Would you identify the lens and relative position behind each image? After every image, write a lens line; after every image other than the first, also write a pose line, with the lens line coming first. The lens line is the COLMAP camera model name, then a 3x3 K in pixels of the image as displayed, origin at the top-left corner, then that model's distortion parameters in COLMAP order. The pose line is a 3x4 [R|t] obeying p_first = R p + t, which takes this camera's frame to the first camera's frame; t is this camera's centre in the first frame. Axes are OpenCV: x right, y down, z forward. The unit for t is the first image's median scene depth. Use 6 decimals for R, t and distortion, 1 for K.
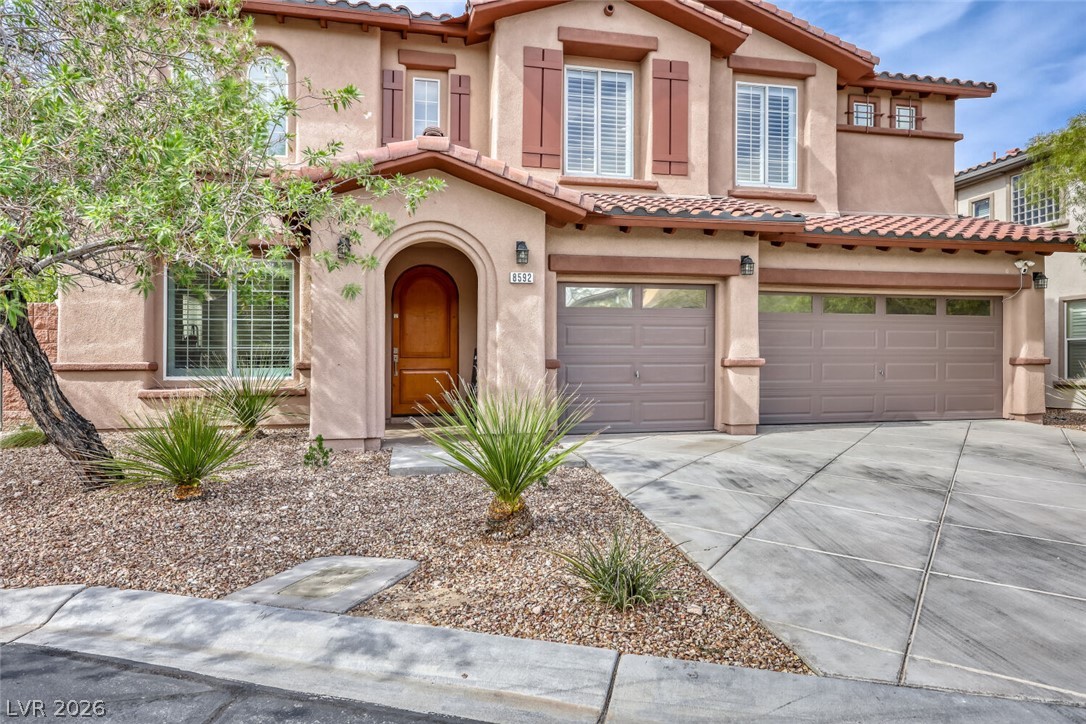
lens RADIAL K [[758.2, 0, 539.4], [0, 758.2, 344.6], [0, 0, 1]] dist [0.014044, 0.004159]
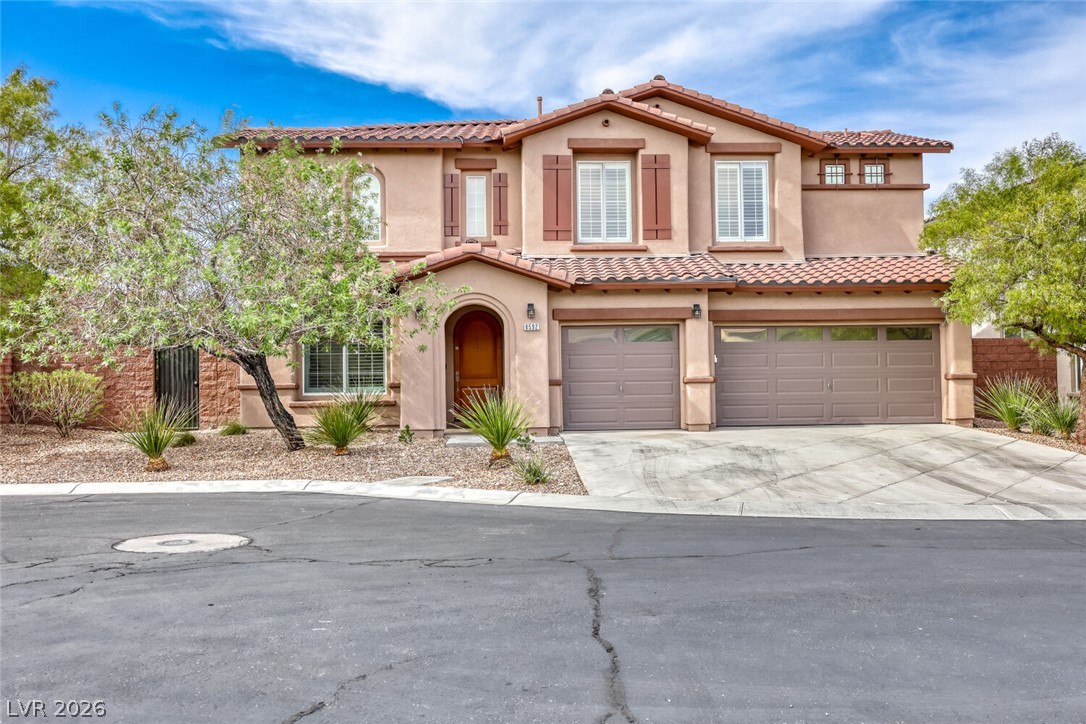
lens RADIAL K [[1073.8, 0, 538.0], [0, 1073.8, 367.5], [0, 0, 1]] dist [-0.012155, 0.000000]
pose [[0.989521, -0.010848, -0.143980, 0.251129], [0.012689, 0.999849, 0.011870, -0.025621], [0.143830, -0.013573, 0.989509, -0.961474]]
